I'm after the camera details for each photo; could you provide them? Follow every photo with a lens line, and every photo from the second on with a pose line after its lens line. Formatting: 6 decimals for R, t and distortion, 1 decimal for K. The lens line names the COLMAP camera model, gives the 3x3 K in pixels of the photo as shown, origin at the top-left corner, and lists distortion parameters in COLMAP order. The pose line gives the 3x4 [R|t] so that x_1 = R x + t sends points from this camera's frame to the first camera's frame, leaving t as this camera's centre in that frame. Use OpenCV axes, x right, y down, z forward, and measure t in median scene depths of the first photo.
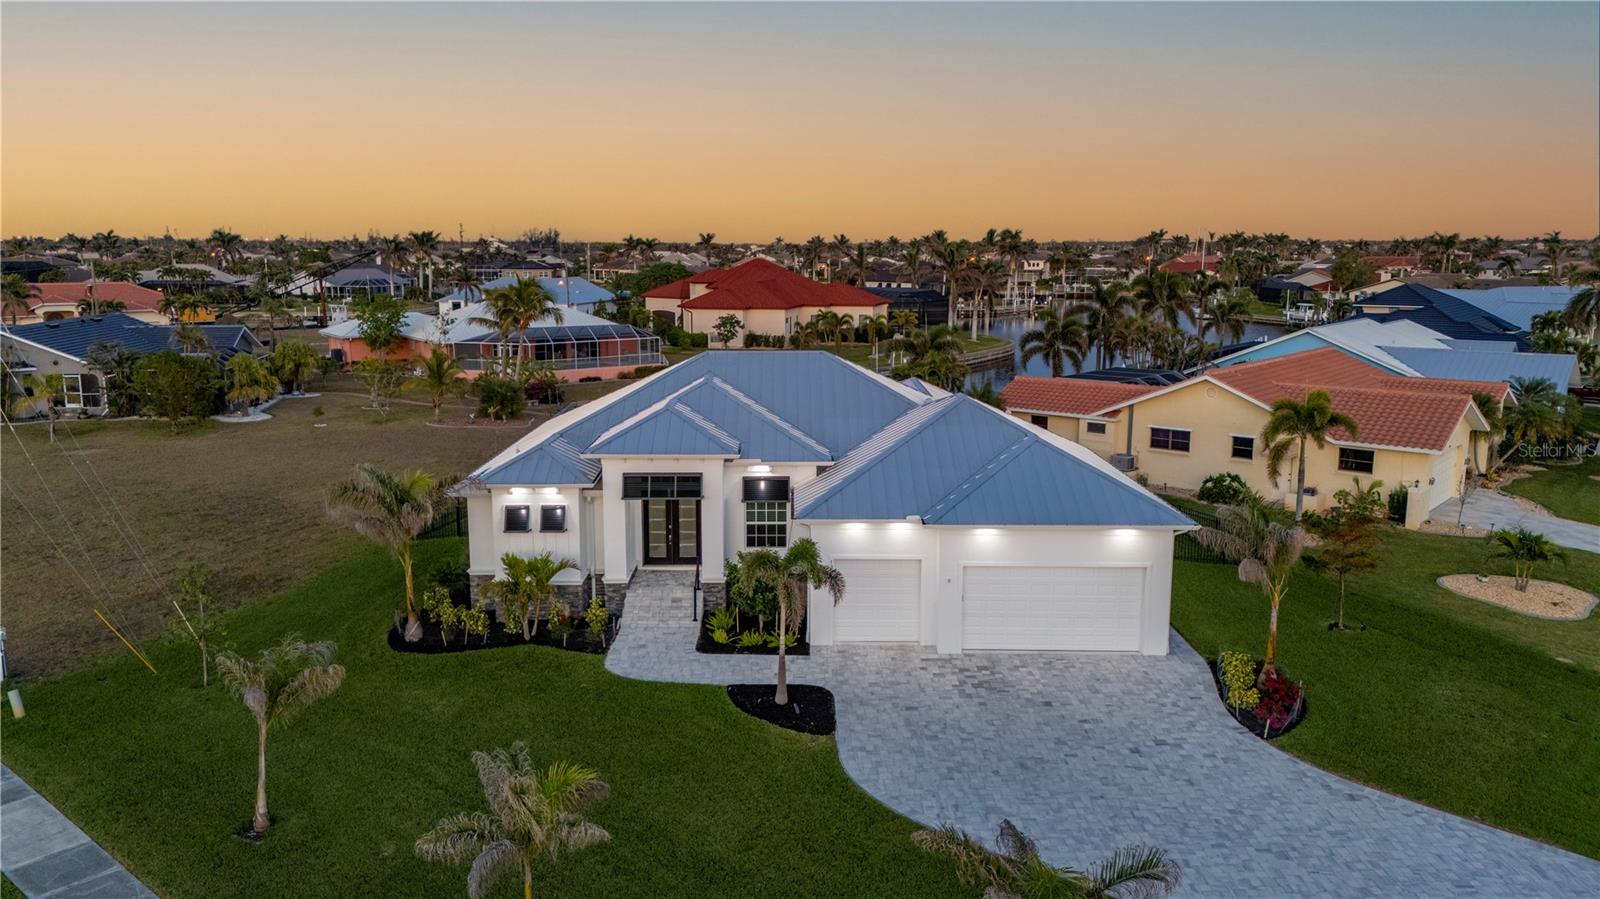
lens RADIAL K [[1187.5, 0, 801.2], [0, 1187.5, 445.9], [0, 0, 1]] dist [0.051783, -0.035891]
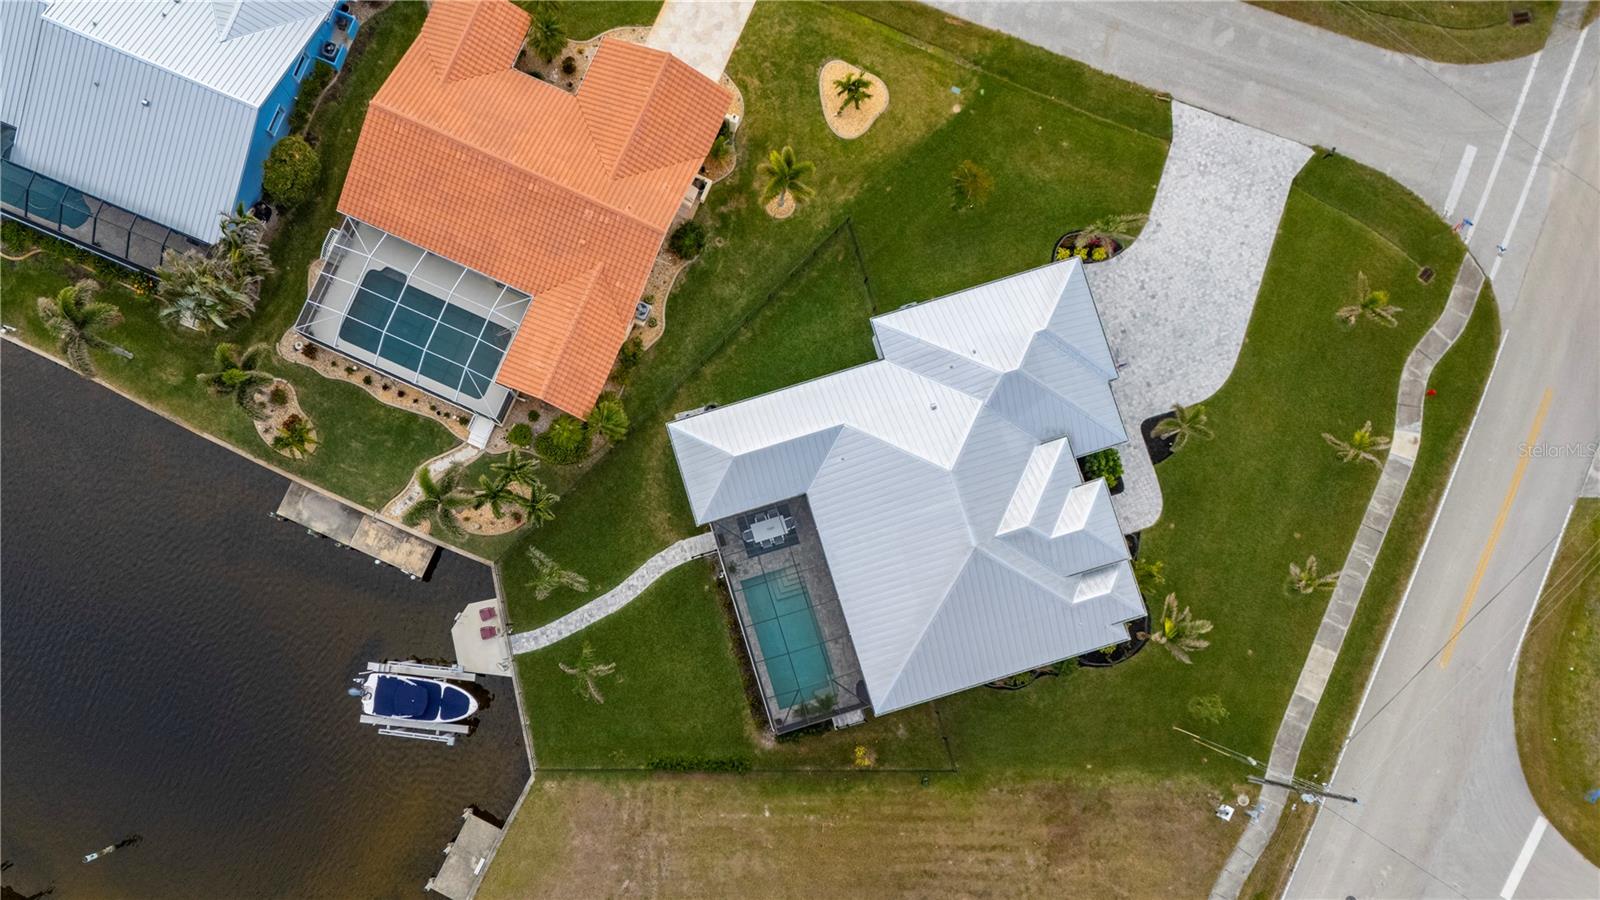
lens RADIAL K [[1187.5, 0, 794.5], [0, 1187.5, 452.9], [0, 0, 1]] dist [0.051783, -0.035891]
pose [[-0.285880, -0.955413, 0.073881, -0.011360], [0.140738, 0.034401, 0.989449, -2.025443], [-0.947874, 0.293262, 0.124629, 1.271674]]
